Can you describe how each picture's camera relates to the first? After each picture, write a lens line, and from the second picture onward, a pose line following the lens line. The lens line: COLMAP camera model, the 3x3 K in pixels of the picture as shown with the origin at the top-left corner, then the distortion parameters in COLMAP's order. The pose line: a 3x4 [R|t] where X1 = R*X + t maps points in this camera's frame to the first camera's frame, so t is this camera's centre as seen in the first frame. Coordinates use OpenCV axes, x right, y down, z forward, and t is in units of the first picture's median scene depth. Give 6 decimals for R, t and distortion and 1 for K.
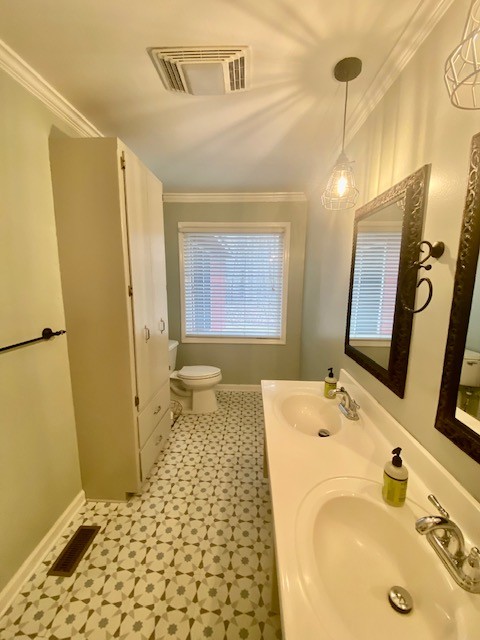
lens RADIAL K [[256.9, 0, 240.0], [0, 256.9, 320.0], [0, 0, 1]] dist [0.029472, -0.025472]
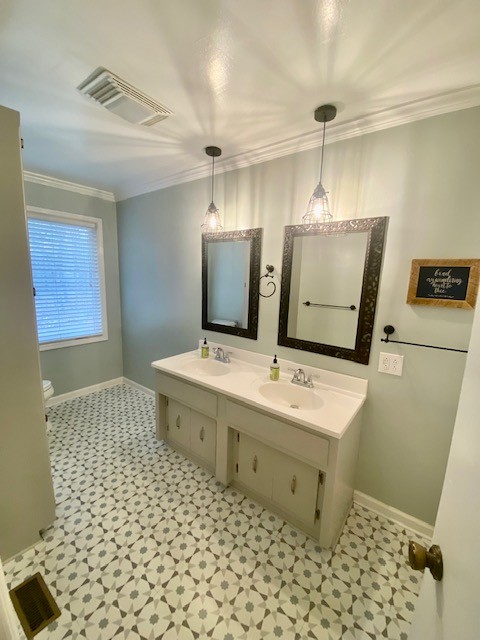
lens RADIAL K [[256.9, 0, 240.0], [0, 256.9, 320.0], [0, 0, 1]] dist [0.029472, -0.025472]
pose [[0.574715, -0.122582, 0.809121, -0.762376], [0.102655, 0.991707, 0.077328, -0.014308], [-0.811890, 0.038619, 0.582532, -0.049378]]
